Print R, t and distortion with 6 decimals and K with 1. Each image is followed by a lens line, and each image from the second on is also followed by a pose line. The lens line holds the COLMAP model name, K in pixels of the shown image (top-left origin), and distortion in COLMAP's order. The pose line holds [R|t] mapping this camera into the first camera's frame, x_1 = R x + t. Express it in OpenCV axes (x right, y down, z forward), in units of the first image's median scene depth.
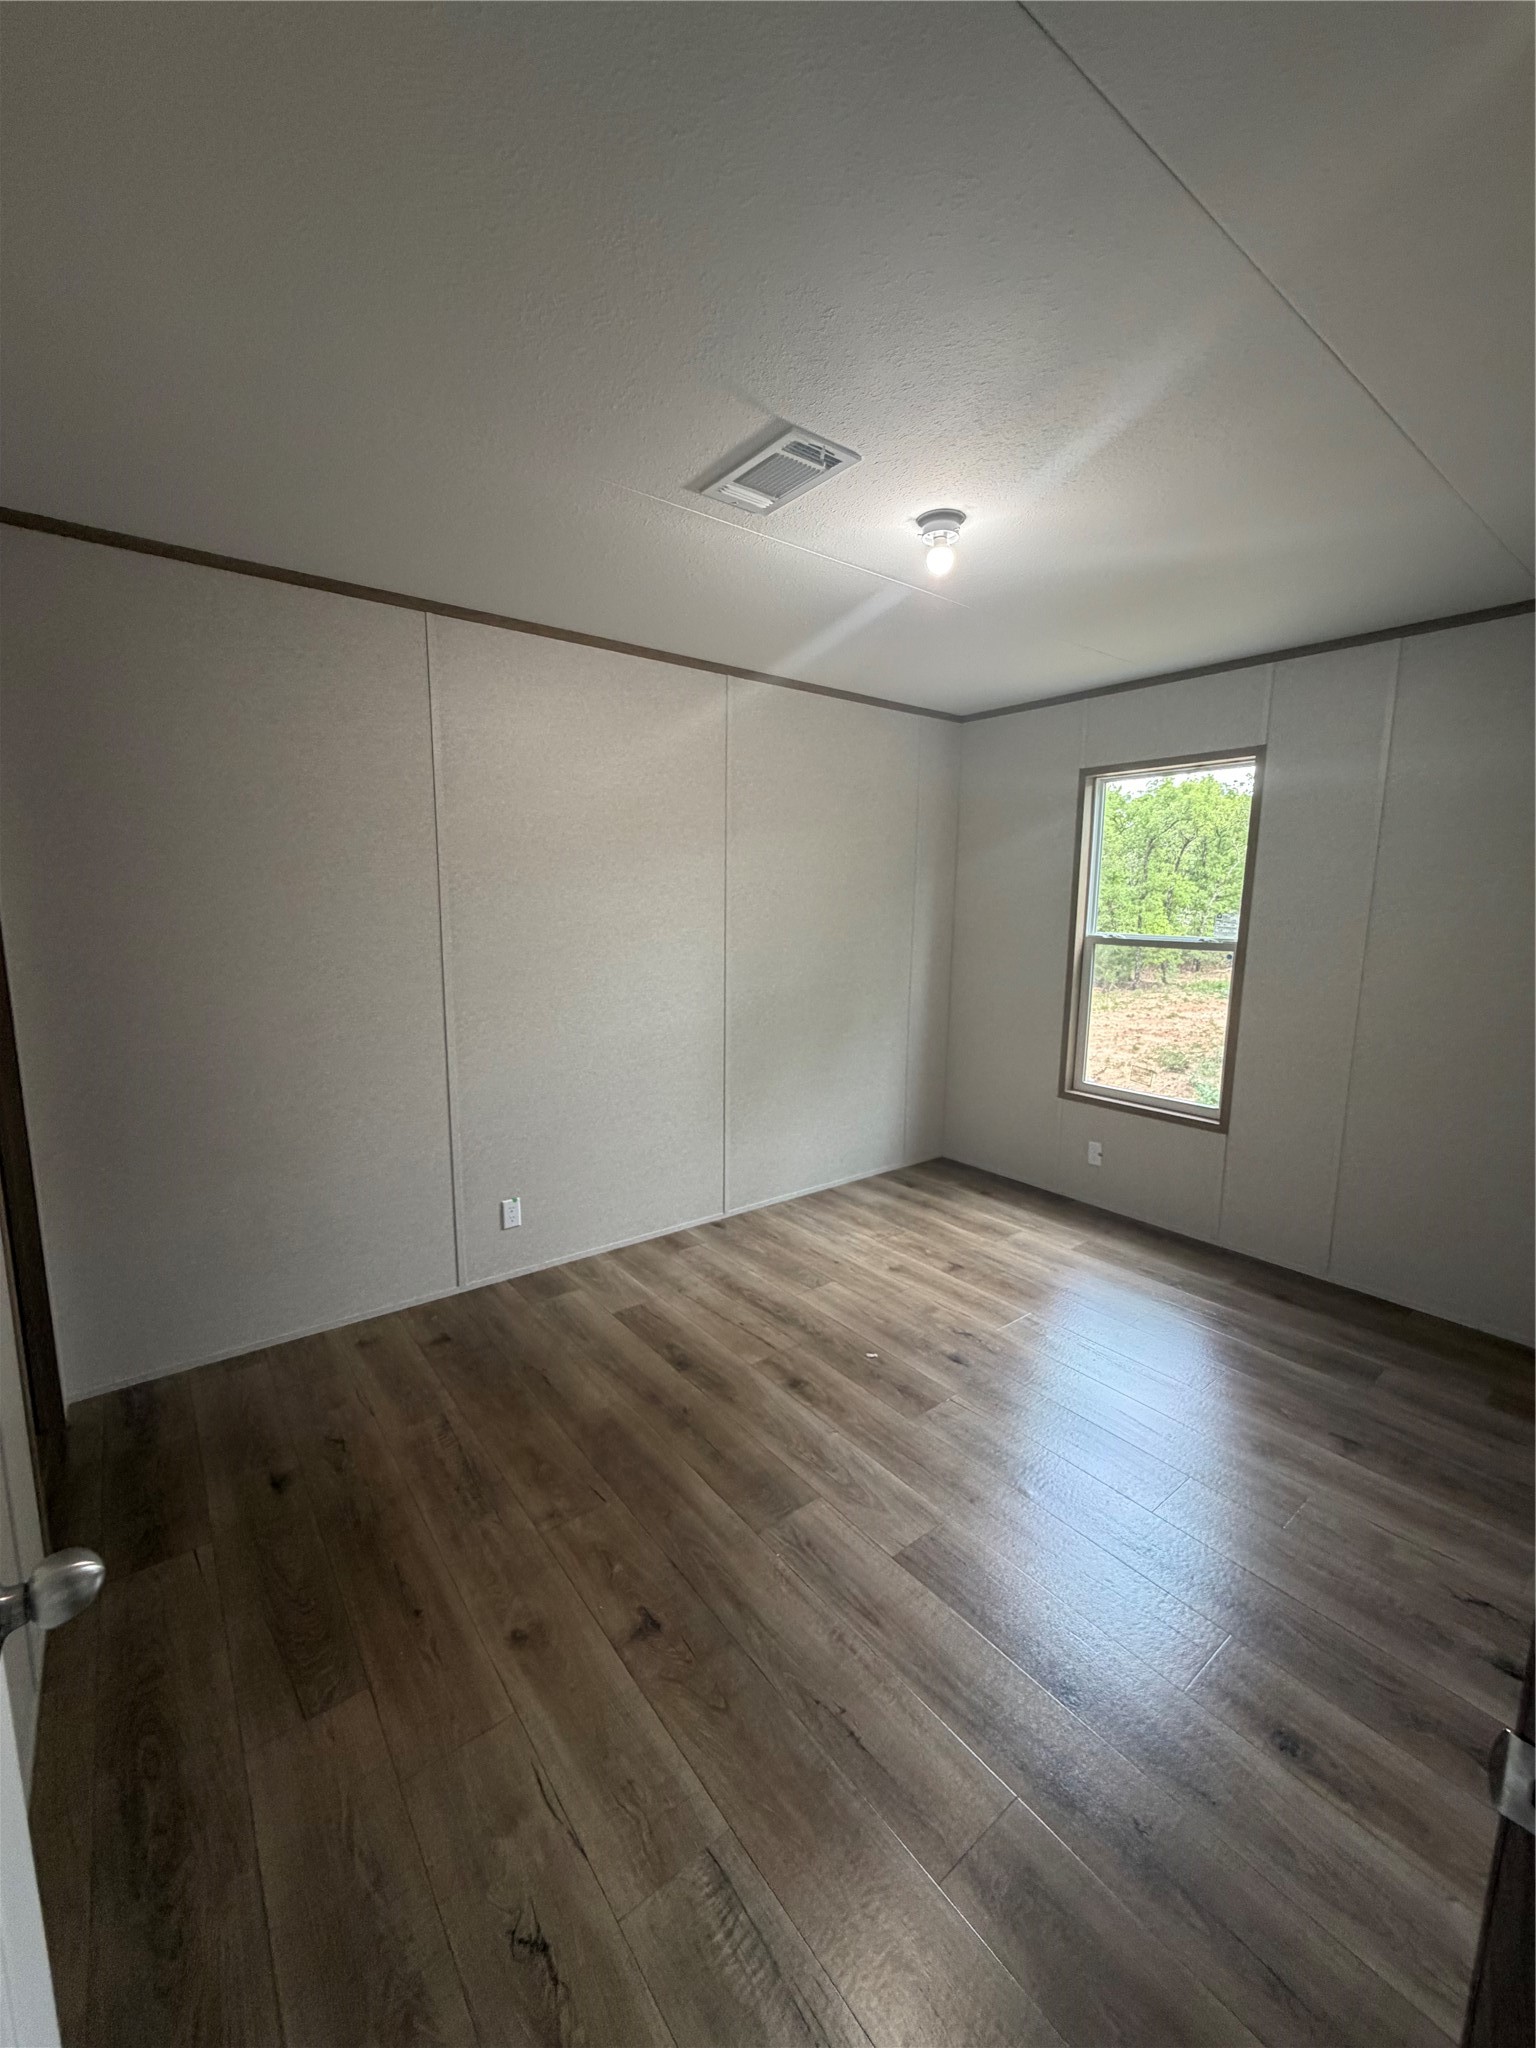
lens RADIAL K [[817.1, 0, 766.4], [0, 817.1, 1021.4], [0, 0, 1]] dist [0.001708, 0.000244]
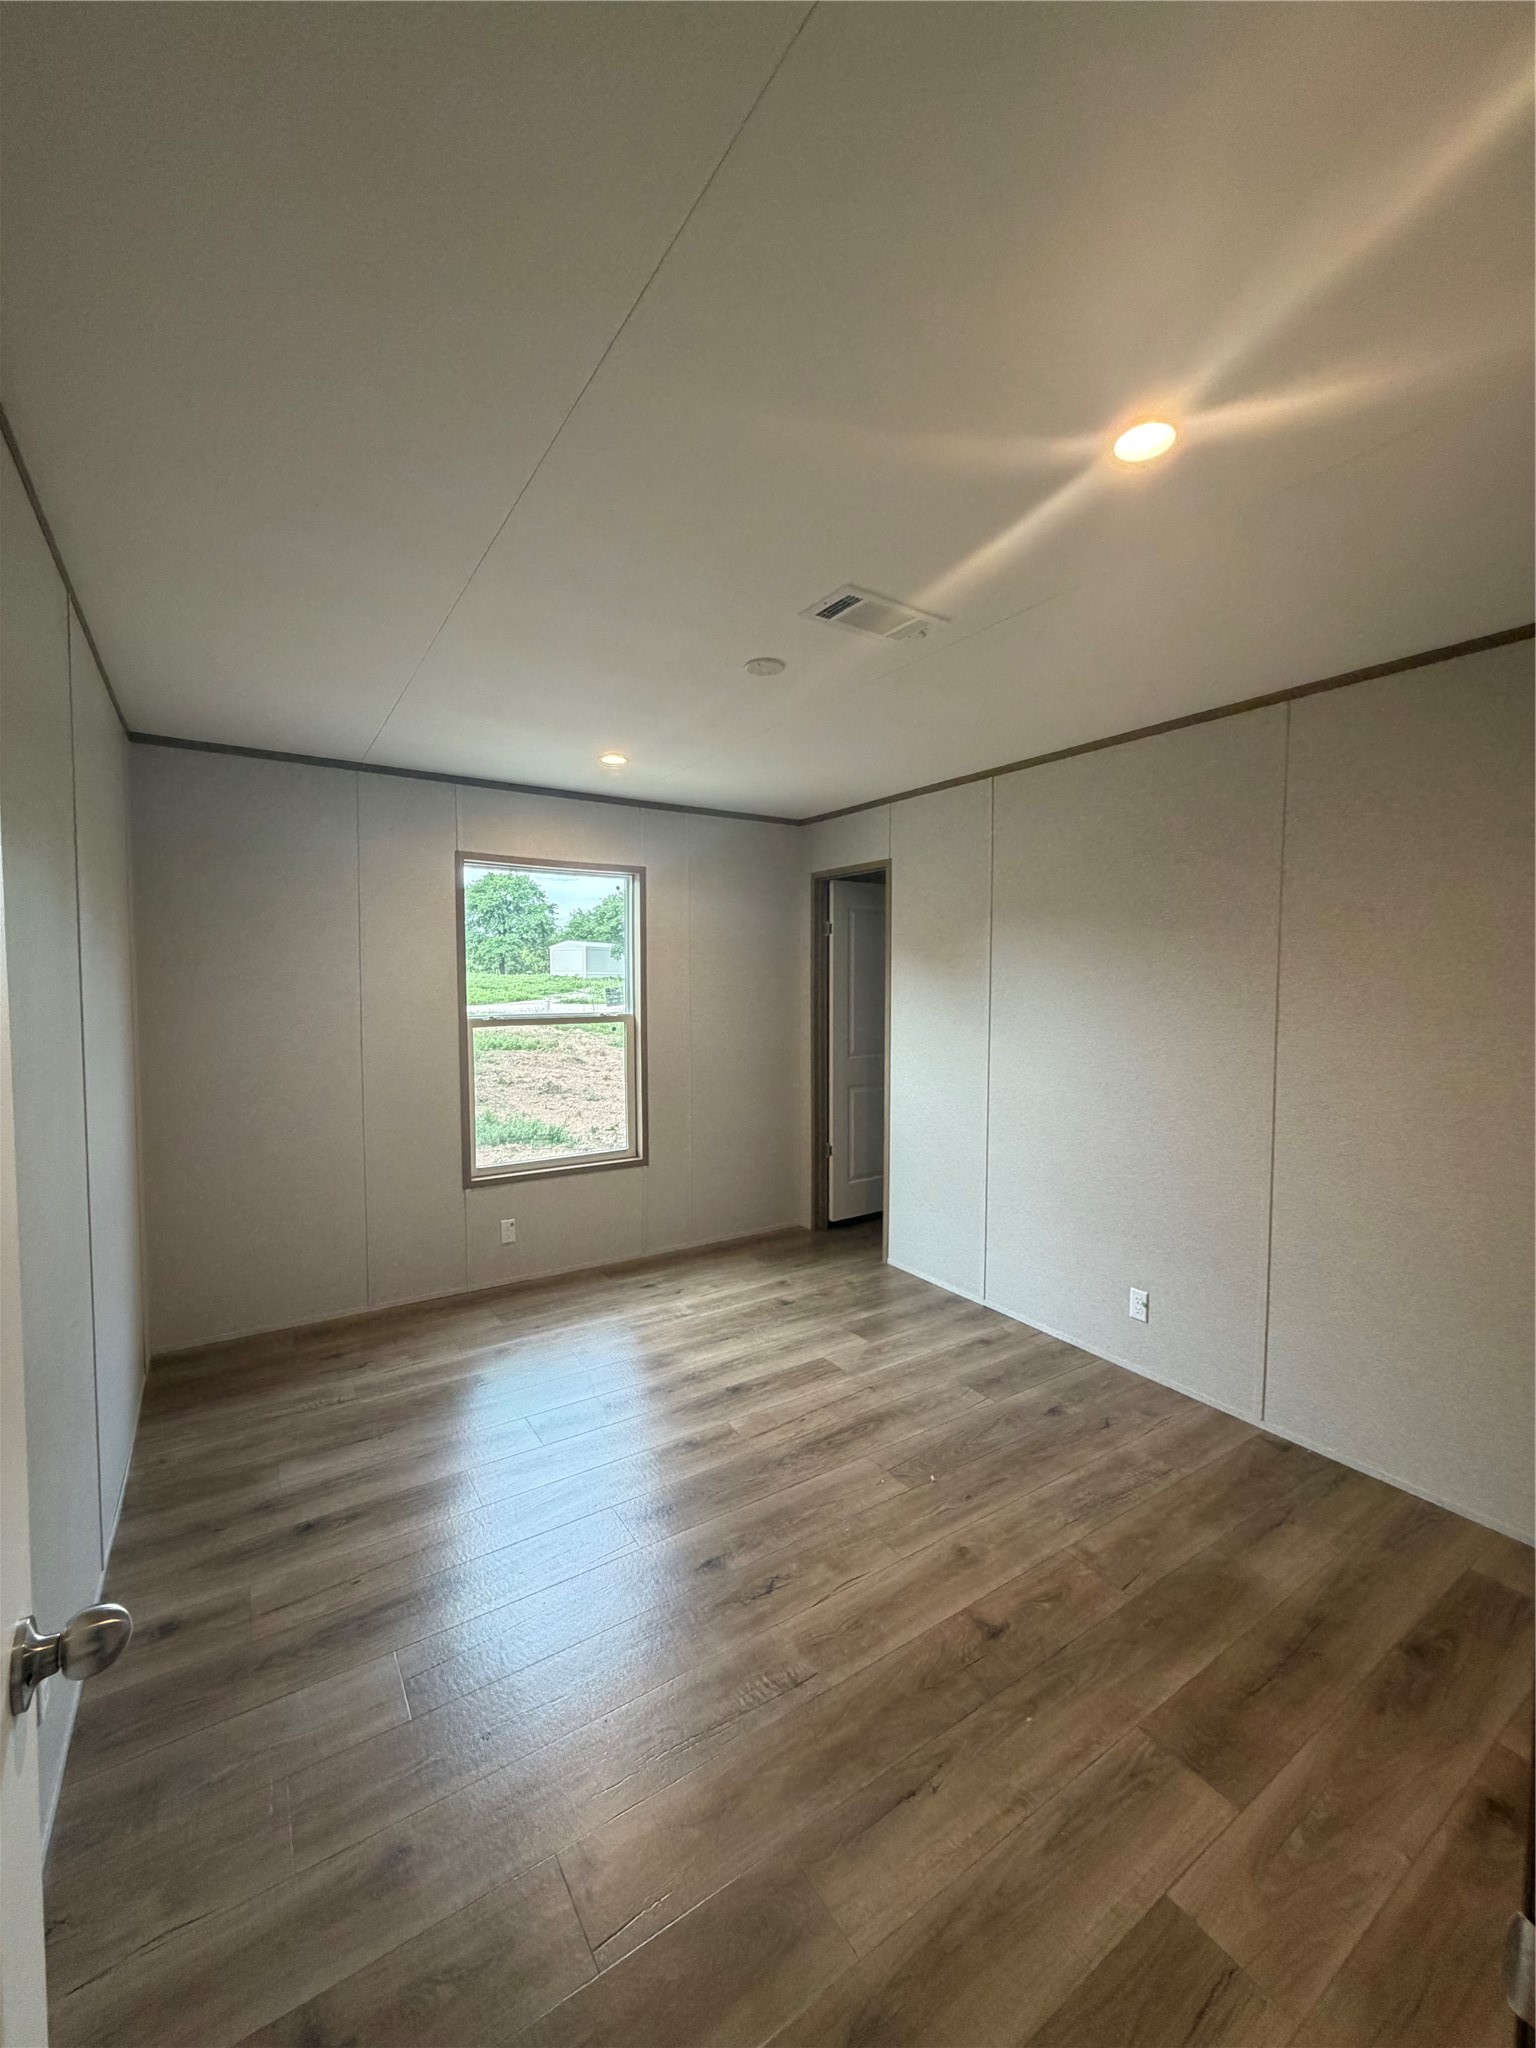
lens RADIAL K [[817.1, 0, 766.4], [0, 817.1, 1021.4], [0, 0, 1]] dist [0.001708, 0.000244]
pose [[-0.075845, 0.047080, -0.996008, 1.056105], [-0.154261, 0.986305, 0.058368, -0.167122], [0.985115, 0.158072, -0.067544, 1.095209]]
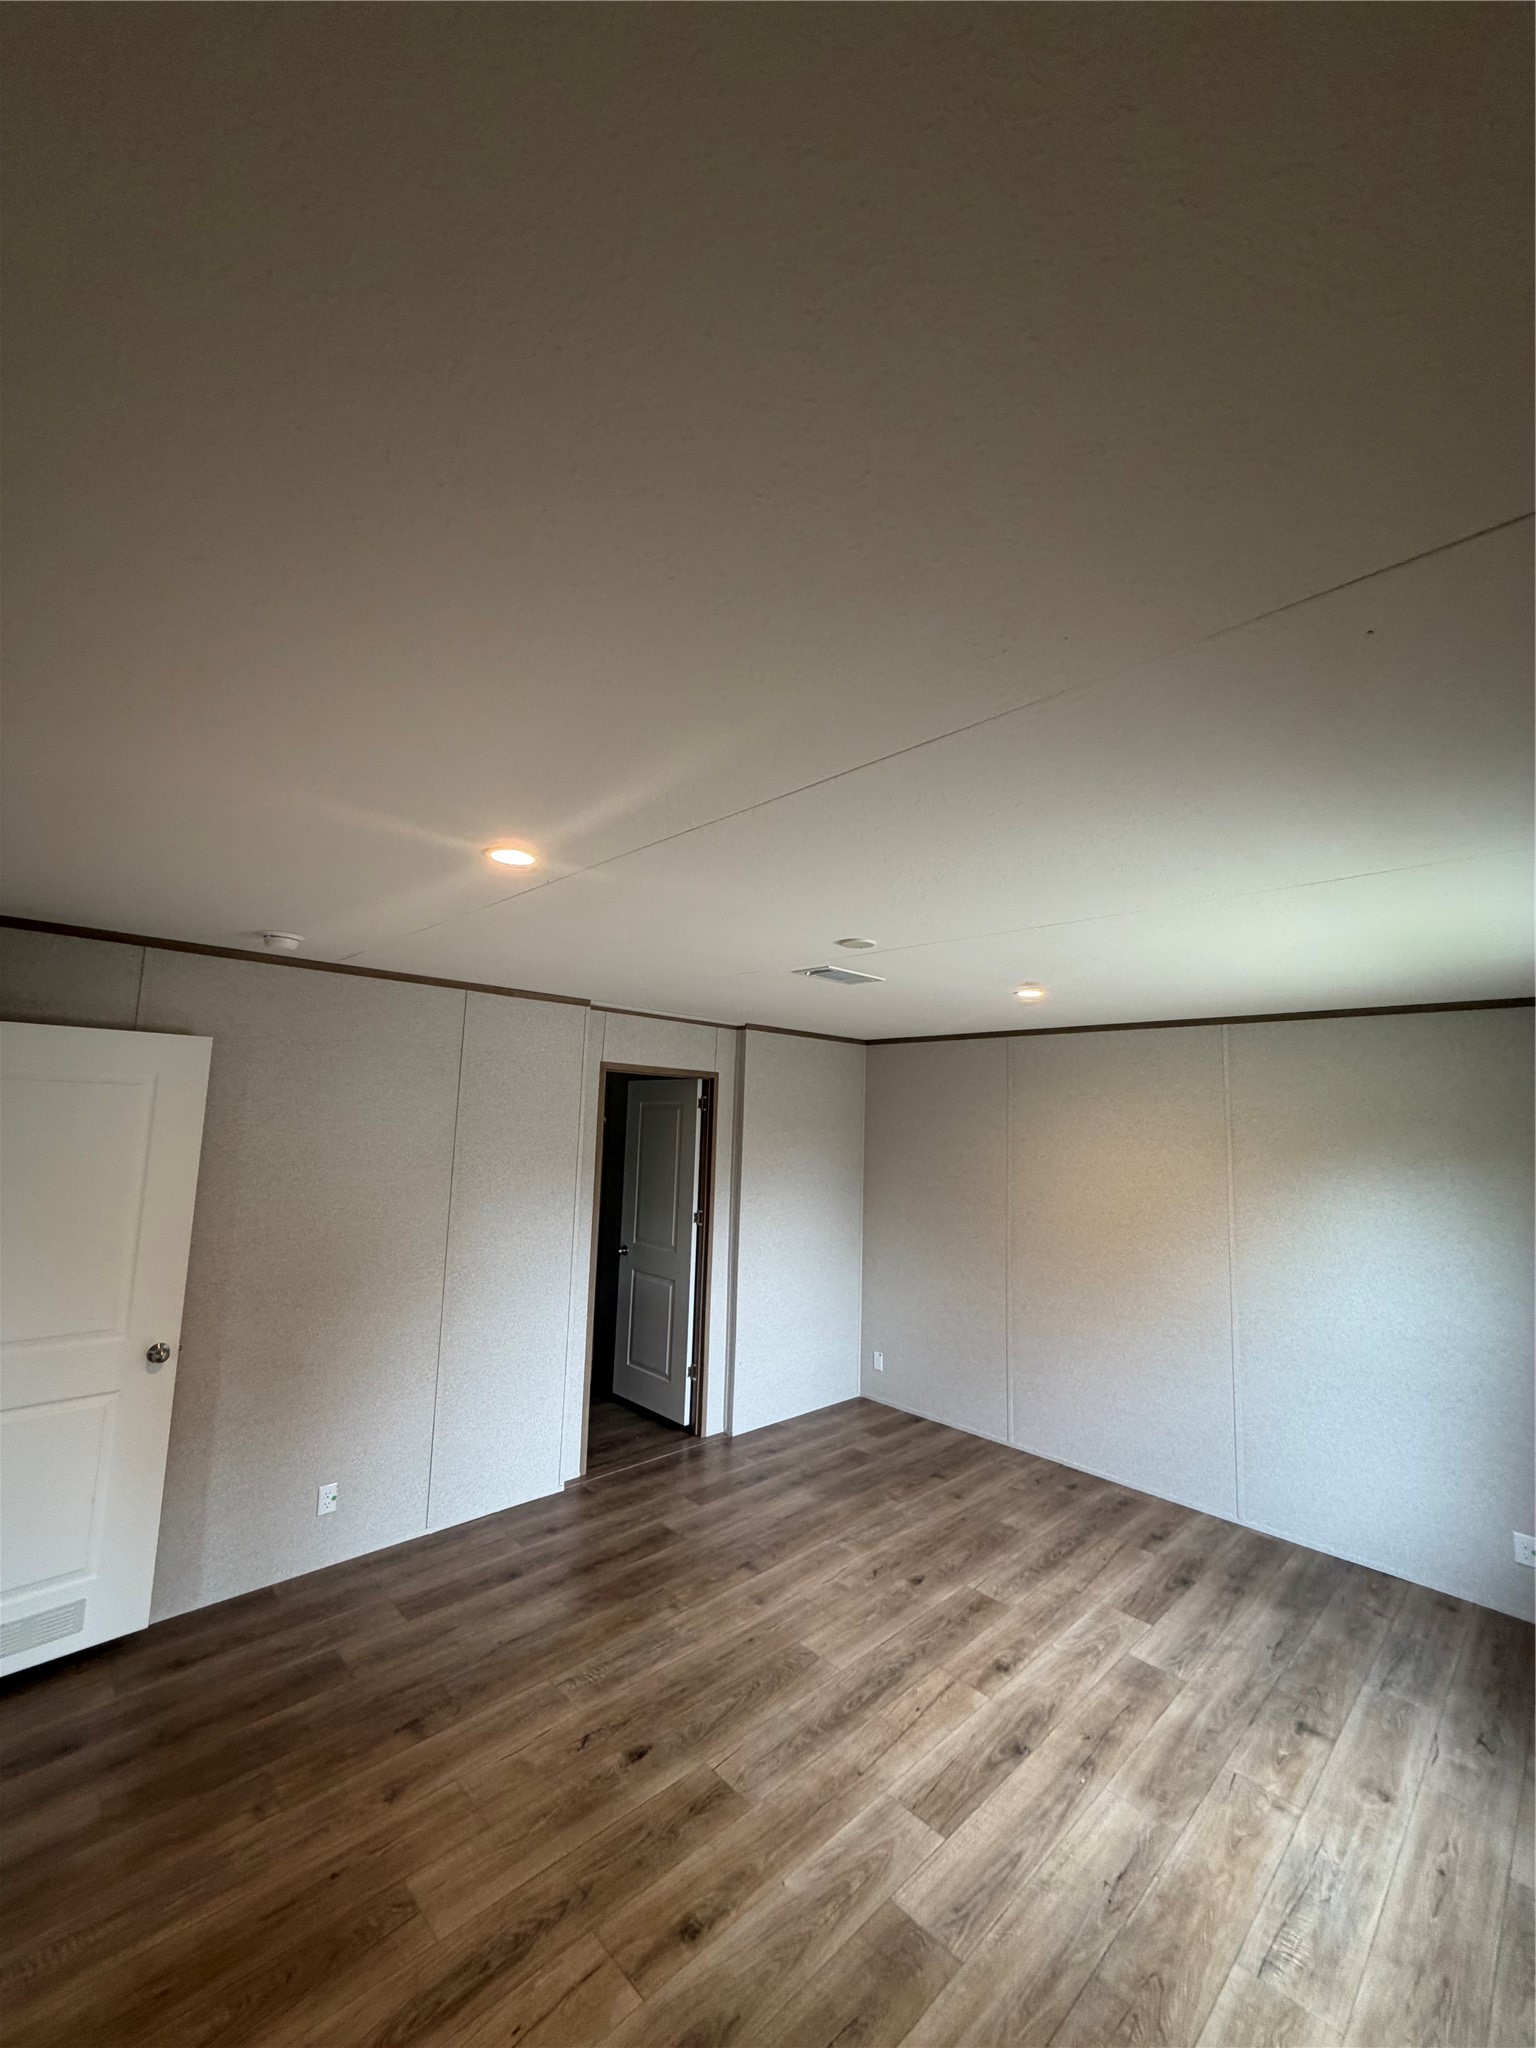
lens RADIAL K [[817.1, 0, 766.4], [0, 817.1, 1021.4], [0, 0, 1]] dist [0.001708, 0.000244]
pose [[-0.113886, 0.112226, 0.987135, -1.137541], [0.118095, 0.988084, -0.098710, -0.355121], [-0.986450, 0.105334, -0.125782, 1.383209]]
